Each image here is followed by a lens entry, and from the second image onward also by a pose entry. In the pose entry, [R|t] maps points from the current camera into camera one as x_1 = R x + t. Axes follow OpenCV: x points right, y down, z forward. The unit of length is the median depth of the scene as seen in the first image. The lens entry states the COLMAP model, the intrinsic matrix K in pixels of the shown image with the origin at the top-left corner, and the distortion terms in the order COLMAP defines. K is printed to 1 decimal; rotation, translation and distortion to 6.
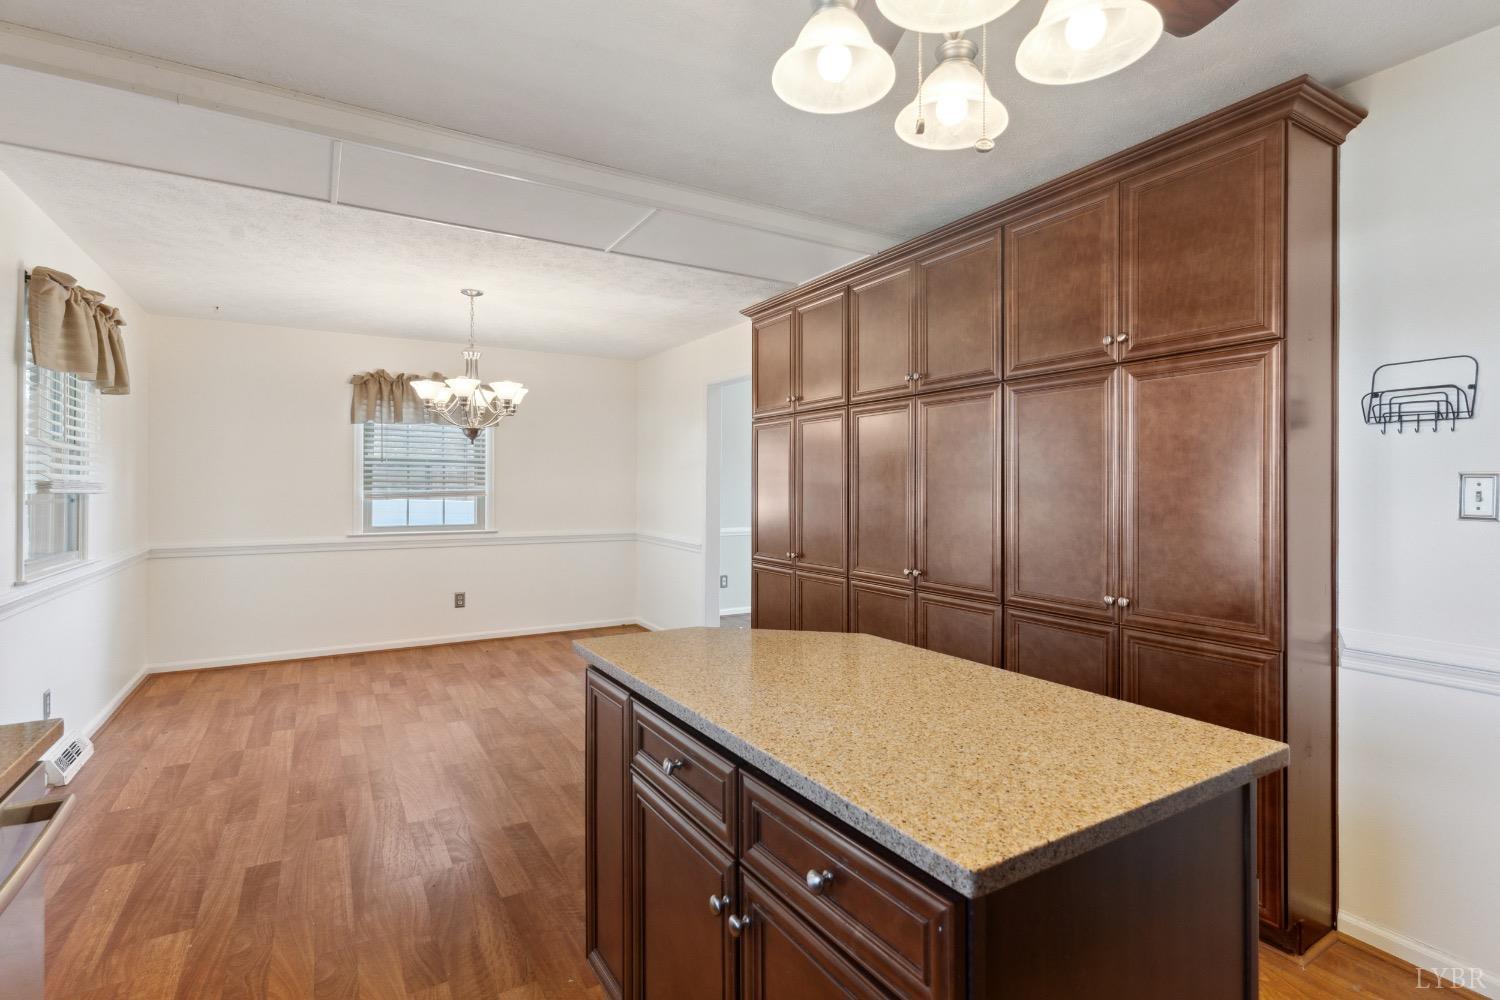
lens RADIAL K [[721.5, 0, 758.5], [0, 721.5, 491.0], [0, 0, 1]] dist [-0.000287, 0.001500]
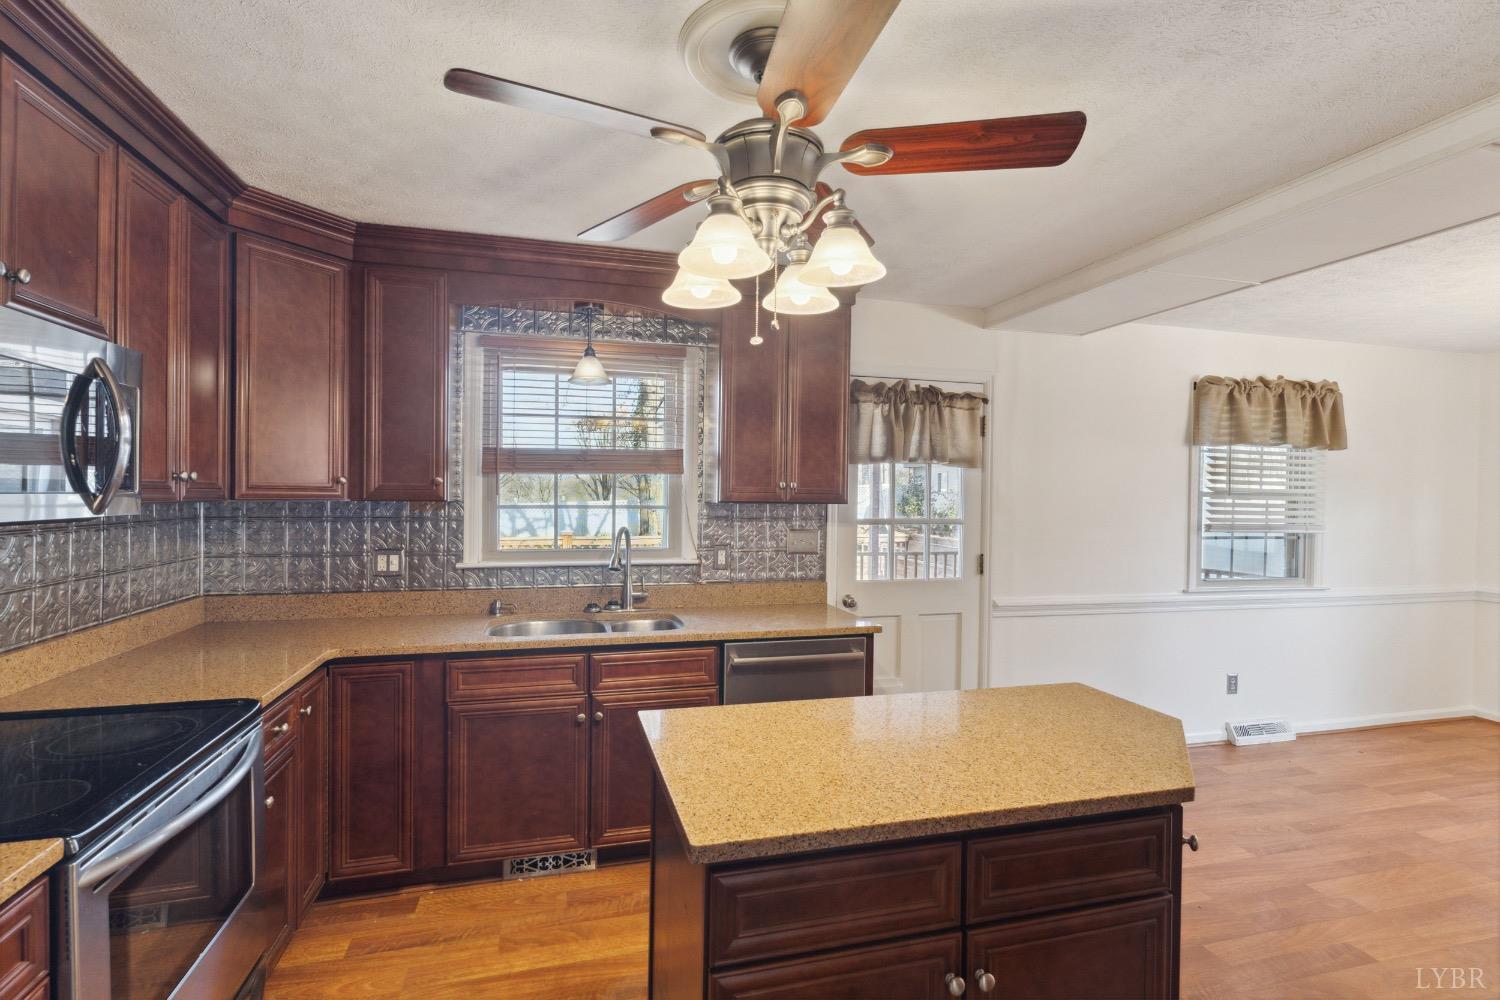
lens RADIAL K [[721.5, 0, 752.3], [0, 721.5, 498.2], [0, 0, 1]] dist [-0.000287, 0.001500]
pose [[-0.278102, 0.002618, -0.960548, 0.623261], [-0.021020, 0.999740, 0.008810, -0.056312], [0.960322, 0.022641, -0.277975, 0.498820]]
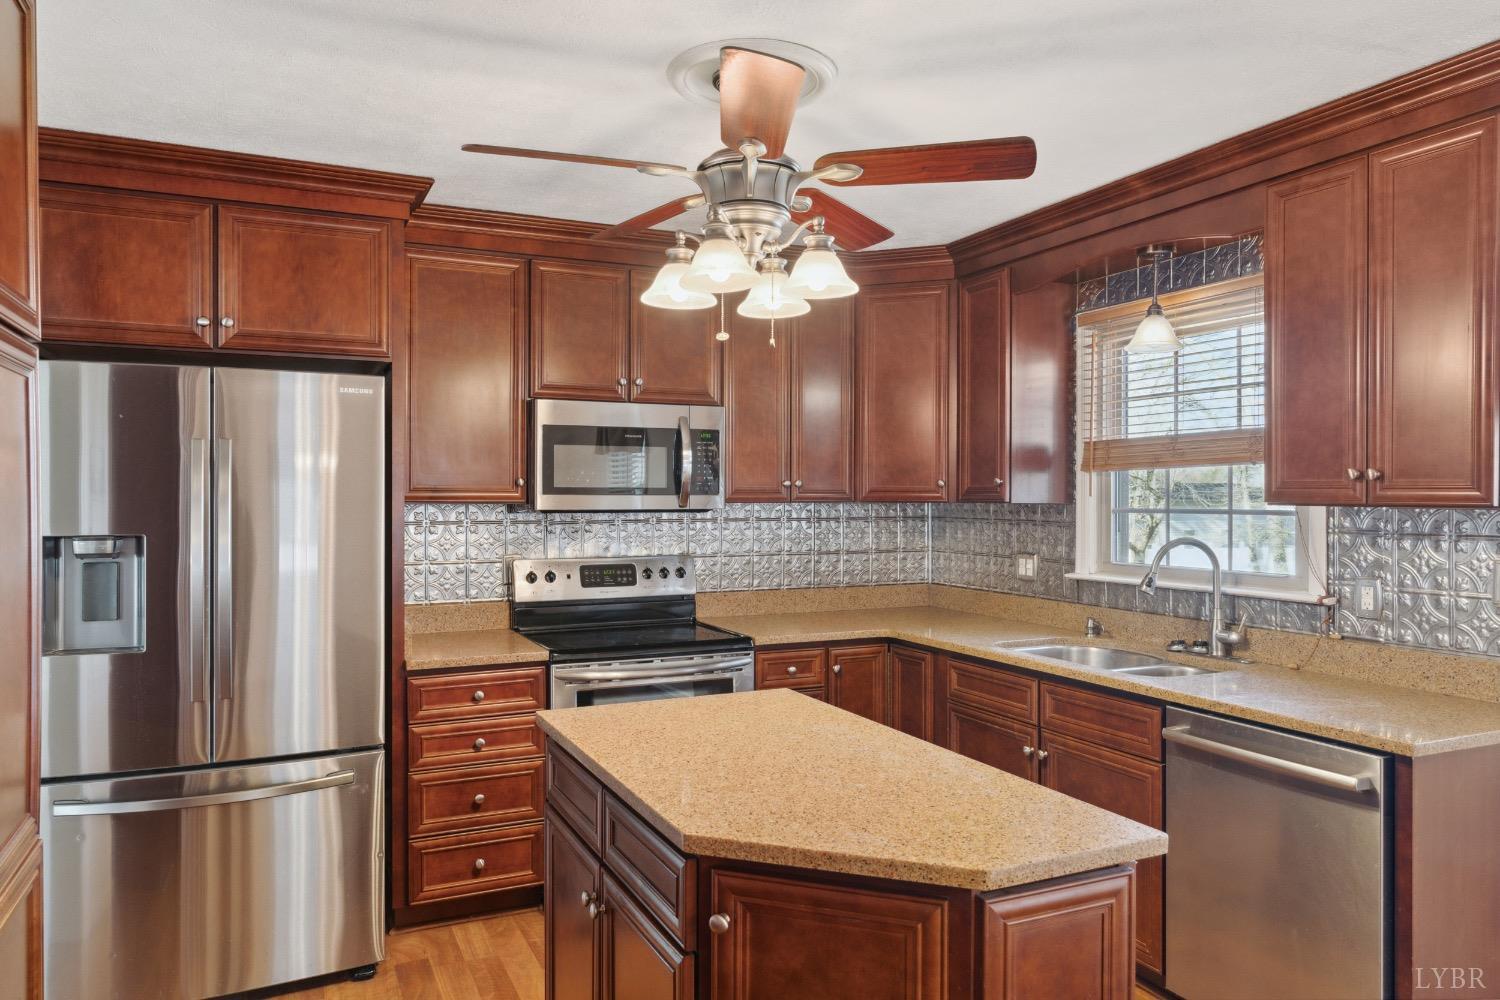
lens RADIAL K [[1028.2, 0, 745.2], [0, 1028.2, 504.4], [0, 0, 1]] dist [0.005463, -0.000569]
pose [[-0.993072, -0.004175, 0.117435, 0.001724], [-0.001969, 0.999820, 0.018887, -0.057563], [-0.117493, 0.018525, -0.992901, 1.181037]]
